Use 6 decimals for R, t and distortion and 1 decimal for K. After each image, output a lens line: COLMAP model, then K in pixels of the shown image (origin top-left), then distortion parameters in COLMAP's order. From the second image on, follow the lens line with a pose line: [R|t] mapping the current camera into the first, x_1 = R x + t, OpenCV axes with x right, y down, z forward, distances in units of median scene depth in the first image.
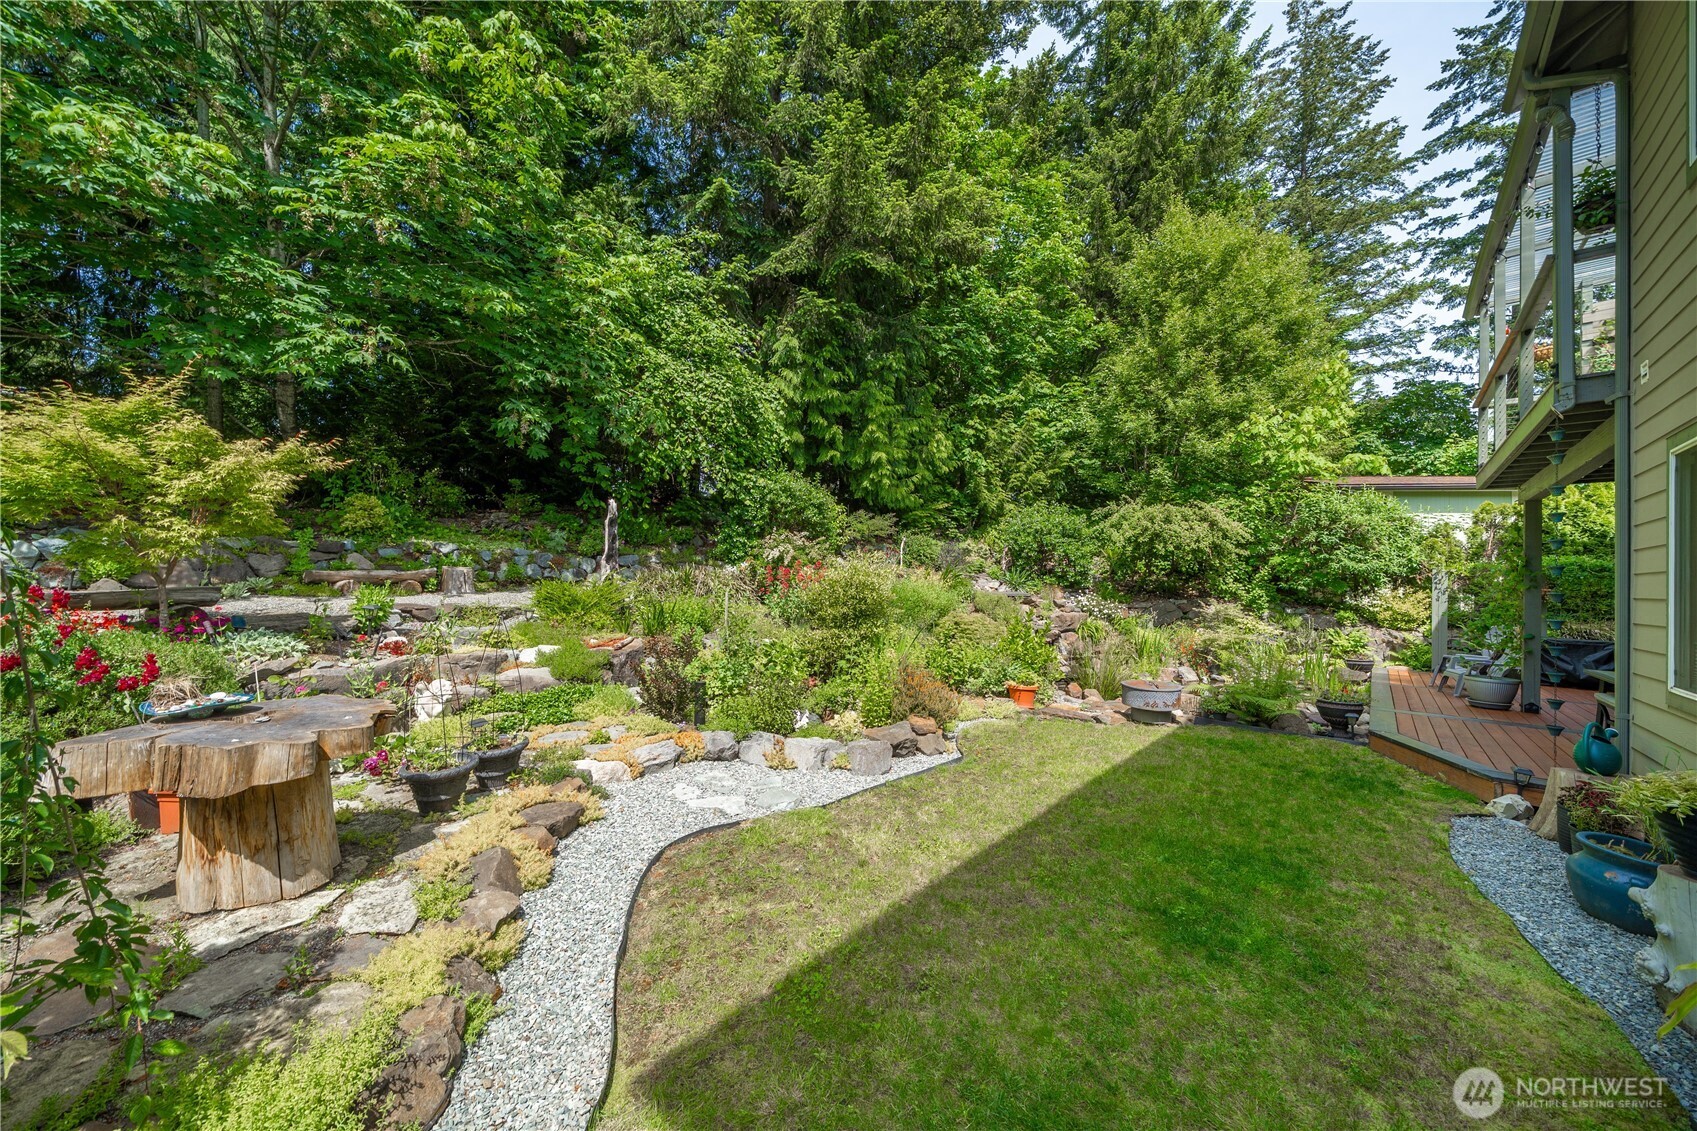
lens RADIAL K [[590.1, 0, 840.5], [0, 590.1, 572.6], [0, 0, 1]] dist [-0.002638, -0.000096]
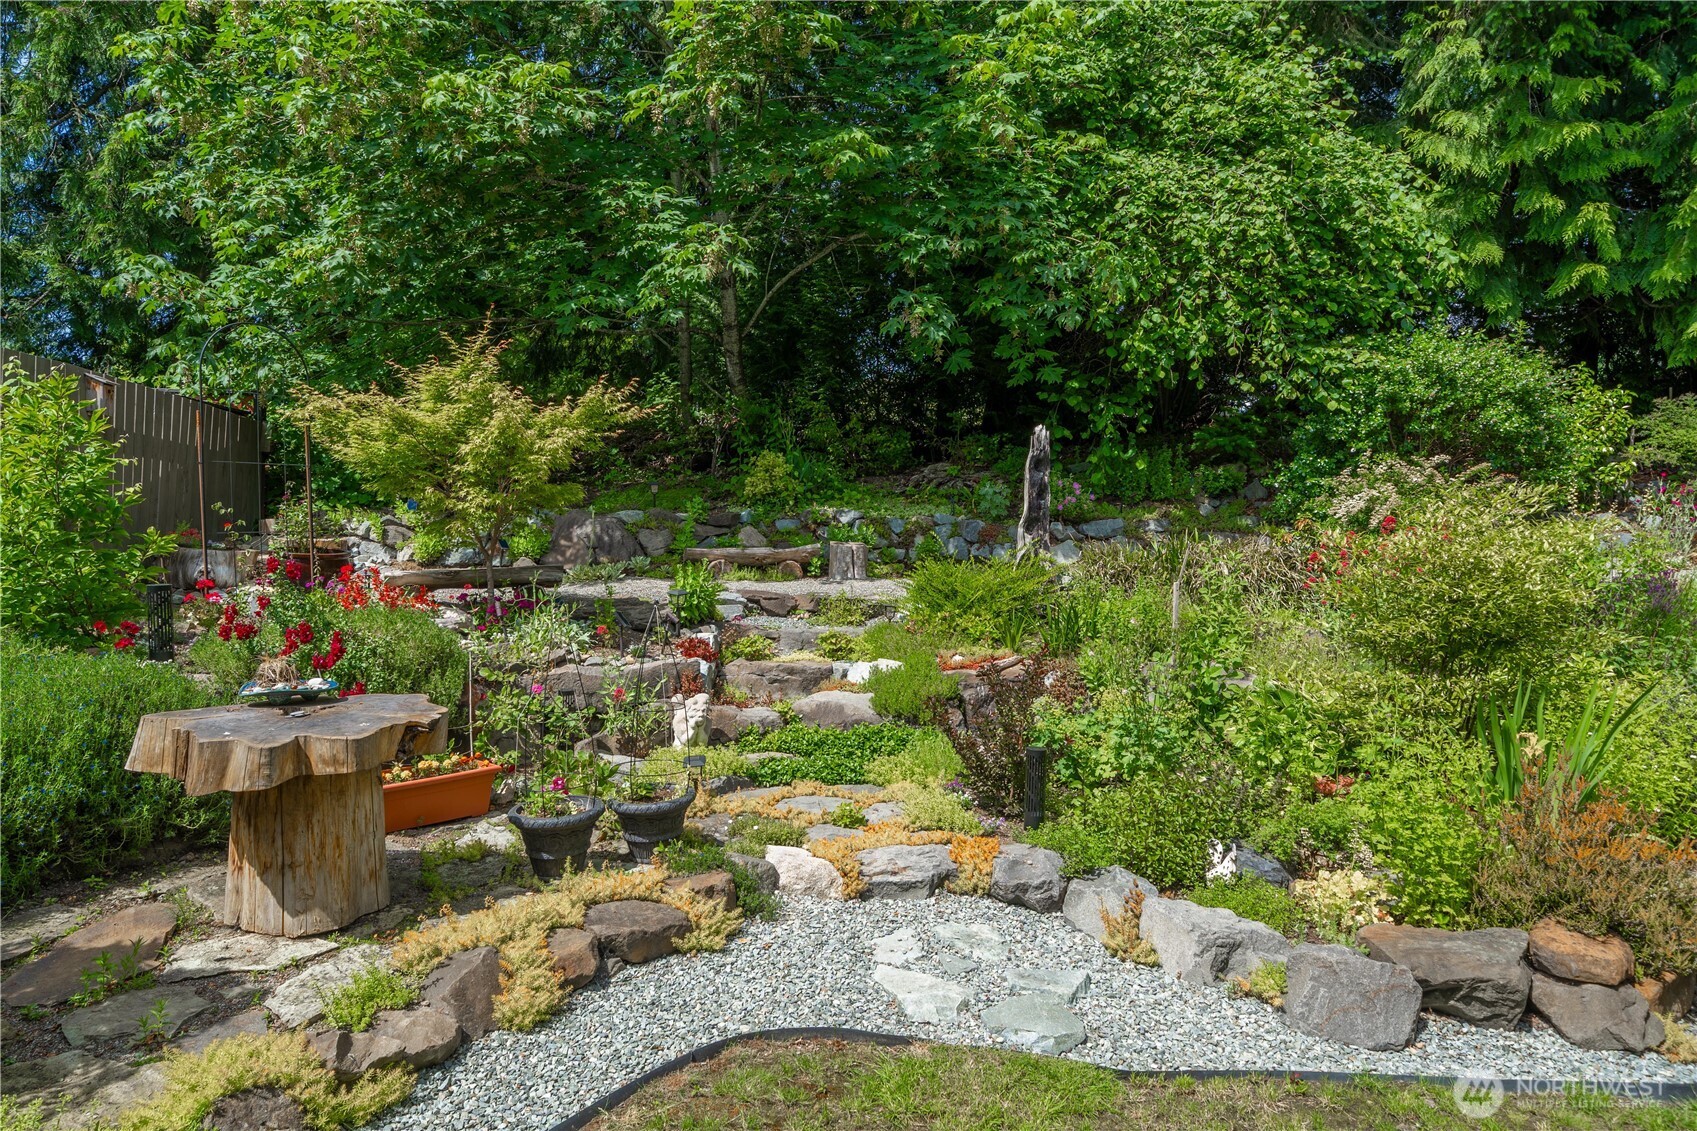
lens RADIAL K [[949.6, 0, 851.6], [0, 949.6, 566.3], [0, 0, 1]] dist [0.002734, -0.000395]
pose [[0.702266, 0.001331, -0.711913, 0.213953], [0.005203, 0.999962, 0.007001, 0.014514], [0.711896, -0.008621, 0.702232, 0.250091]]
